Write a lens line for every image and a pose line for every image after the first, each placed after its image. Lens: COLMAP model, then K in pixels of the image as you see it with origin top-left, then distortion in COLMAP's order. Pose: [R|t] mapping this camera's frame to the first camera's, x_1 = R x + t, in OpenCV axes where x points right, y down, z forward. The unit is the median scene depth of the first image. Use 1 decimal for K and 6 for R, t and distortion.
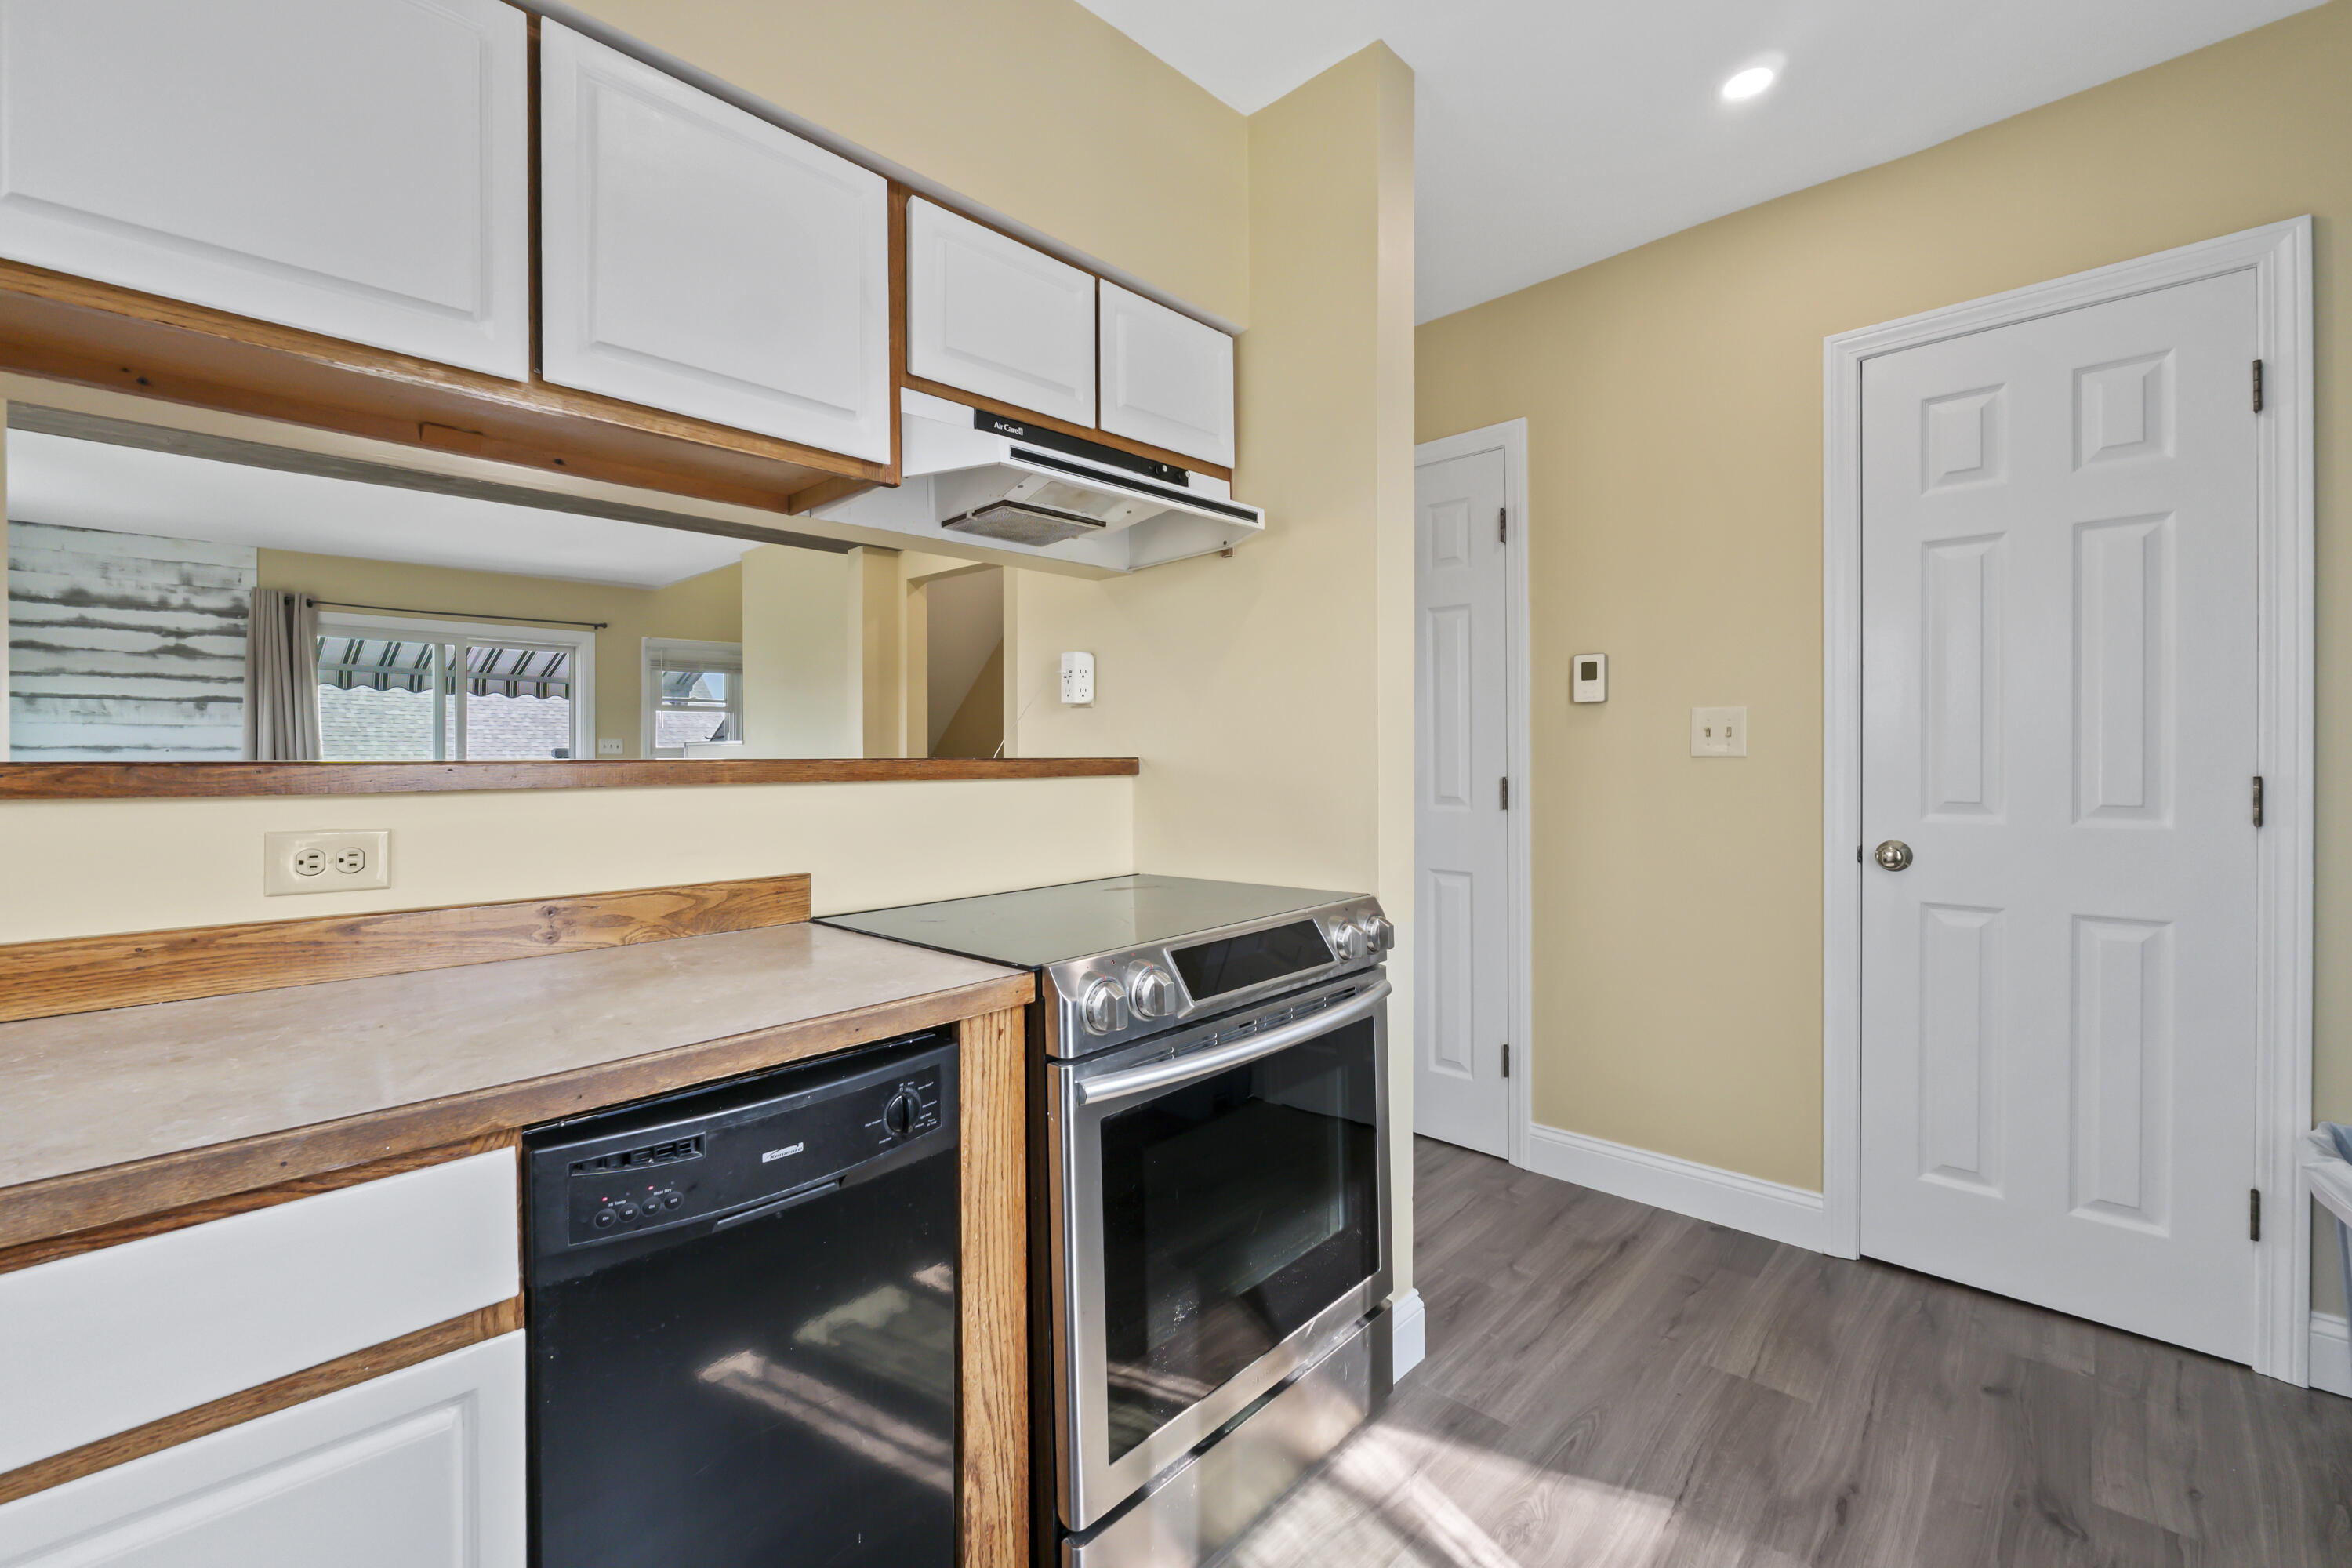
lens RADIAL K [[977.2, 0, 1172.7], [0, 977.2, 760.2], [0, 0, 1]] dist [-0.008184, -0.000251]
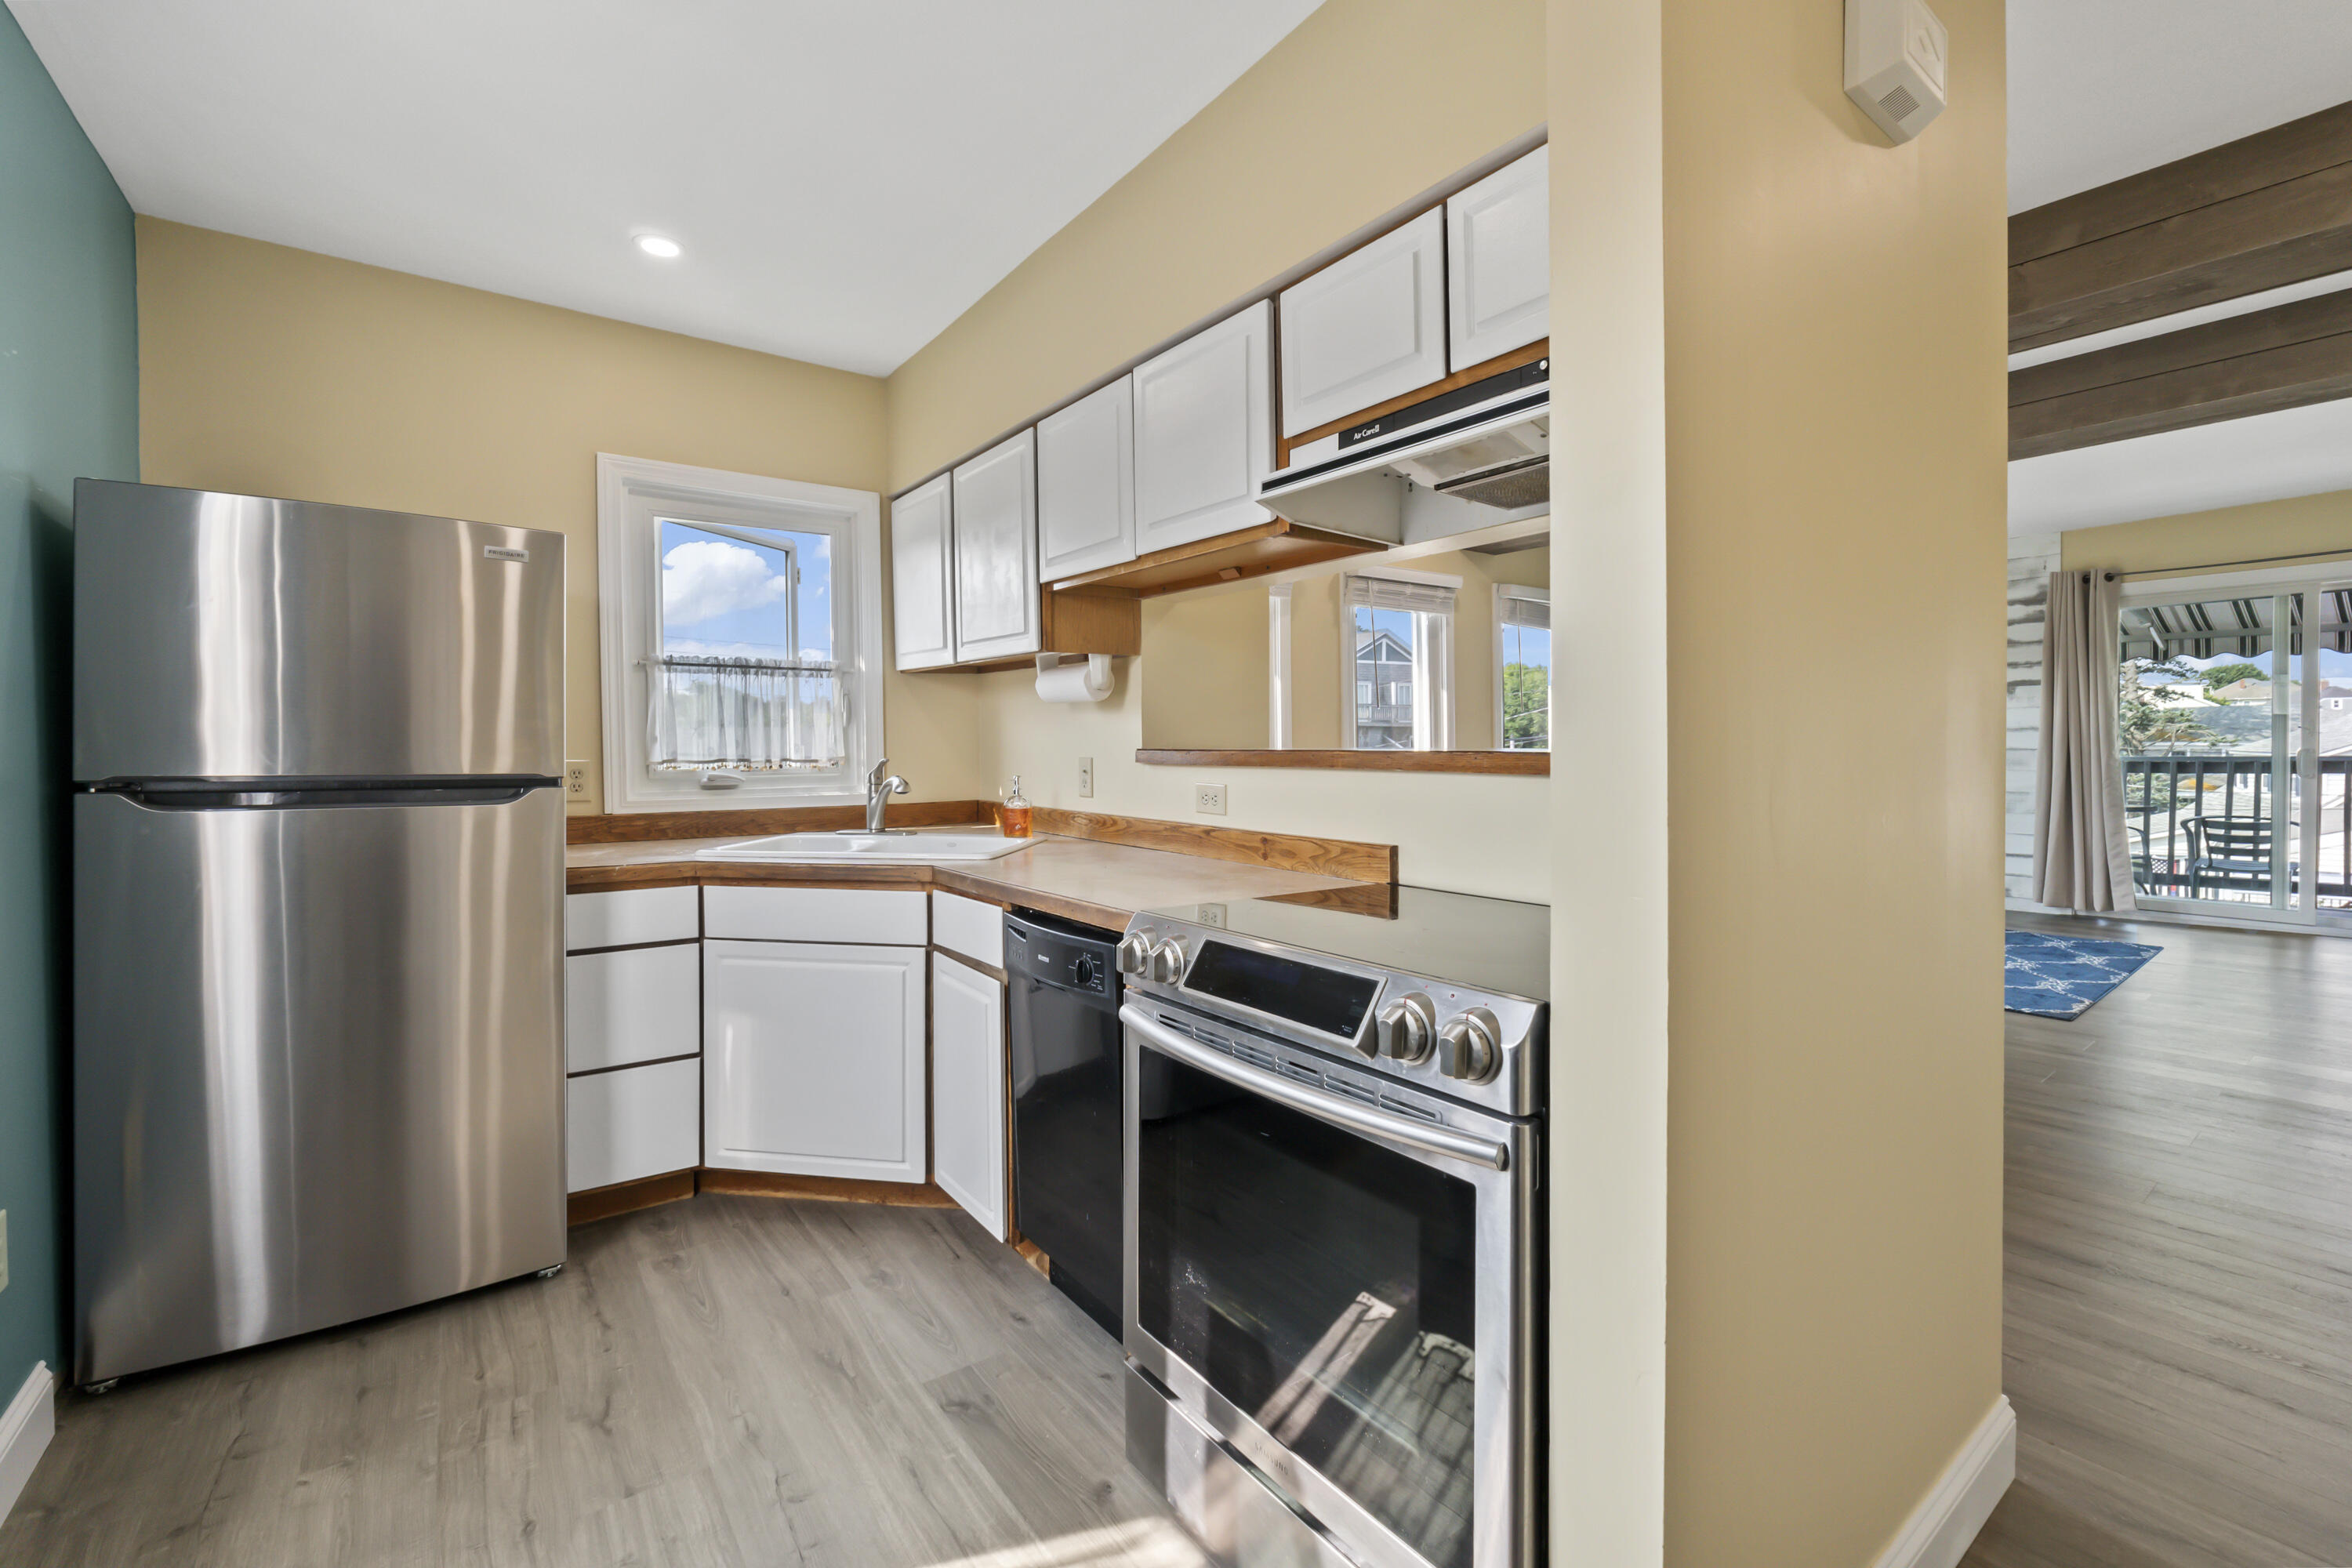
lens RADIAL K [[989.0, 0, 1182.1], [0, 989.0, 757.0], [0, 0, 1]] dist [-0.009808, 0.000151]
pose [[-0.168771, 0.020386, -0.985444, 0.868146], [0.002389, 0.999792, 0.020273, -0.018392], [0.985652, 0.001068, -0.168785, 0.951210]]
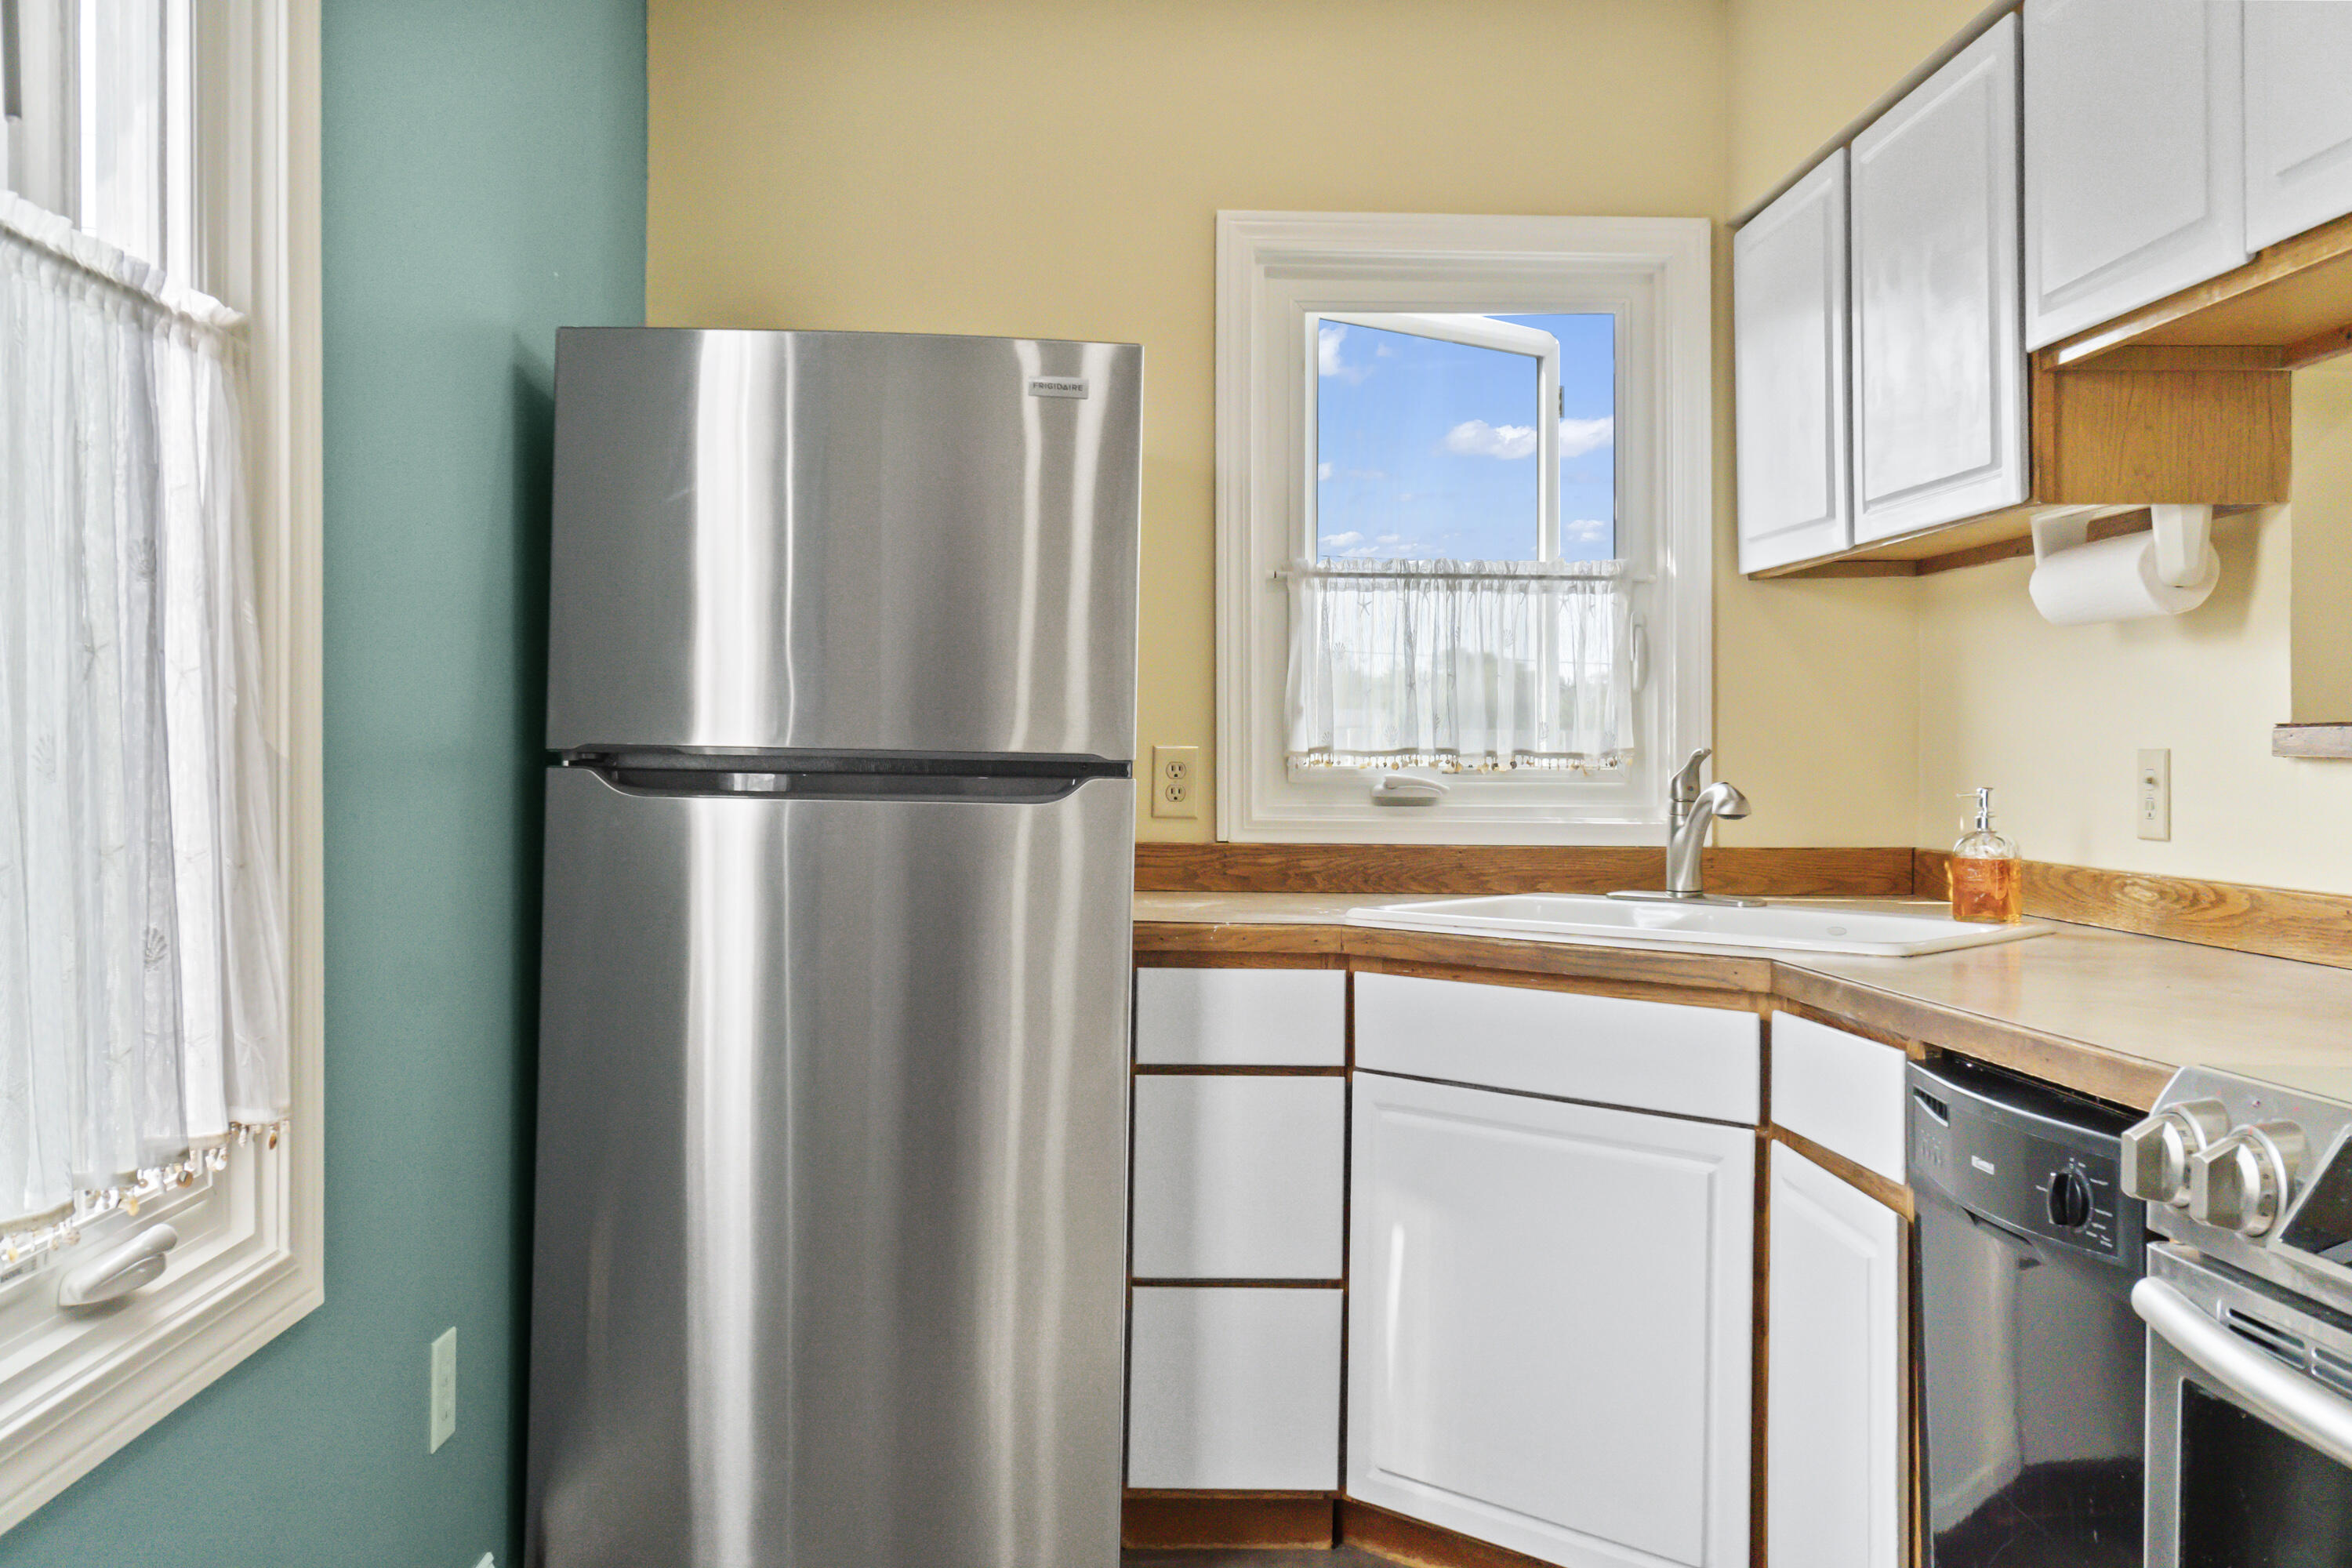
lens RADIAL K [[2006.5, 0, 1169.5], [0, 2006.5, 748.9], [0, 0, 1]] dist [-0.000422, 0.003270]
pose [[-0.692843, -0.005544, -0.721068, 0.815011], [-0.006351, 0.999979, -0.001587, 0.026278], [0.721061, 0.003480, -0.692863, 1.015978]]
